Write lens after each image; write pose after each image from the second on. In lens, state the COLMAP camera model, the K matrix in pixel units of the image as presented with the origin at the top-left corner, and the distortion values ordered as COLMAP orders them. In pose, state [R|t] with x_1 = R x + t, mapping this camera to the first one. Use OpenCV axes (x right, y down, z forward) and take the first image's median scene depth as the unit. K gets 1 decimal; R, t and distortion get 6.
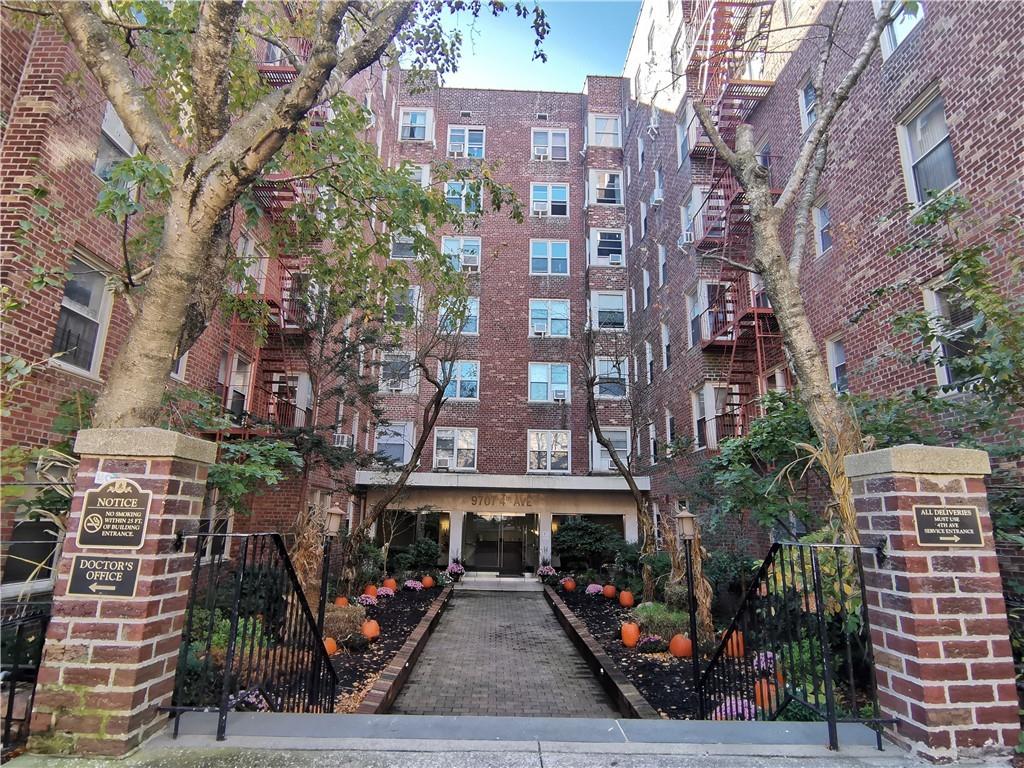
lens RADIAL K [[550.2, 0, 512.0], [0, 550.2, 384.0], [0, 0, 1]] dist [-0.002145, -0.000737]
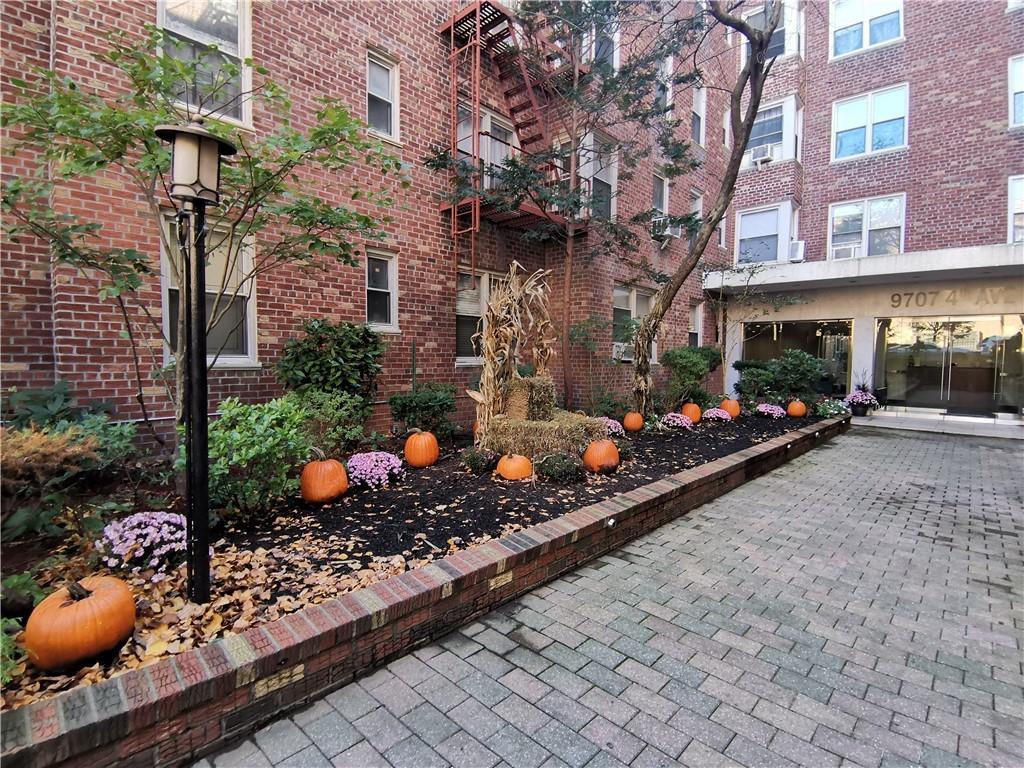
lens RADIAL K [[494.2, 0, 507.6], [0, 494.2, 381.8], [0, 0, 1]] dist [0.038095, -0.037994]
pose [[0.708255, 0.025158, -0.705508, 0.026346], [0.167814, 0.964719, 0.202868, 0.111679], [0.685721, -0.262077, 0.679046, 0.266605]]
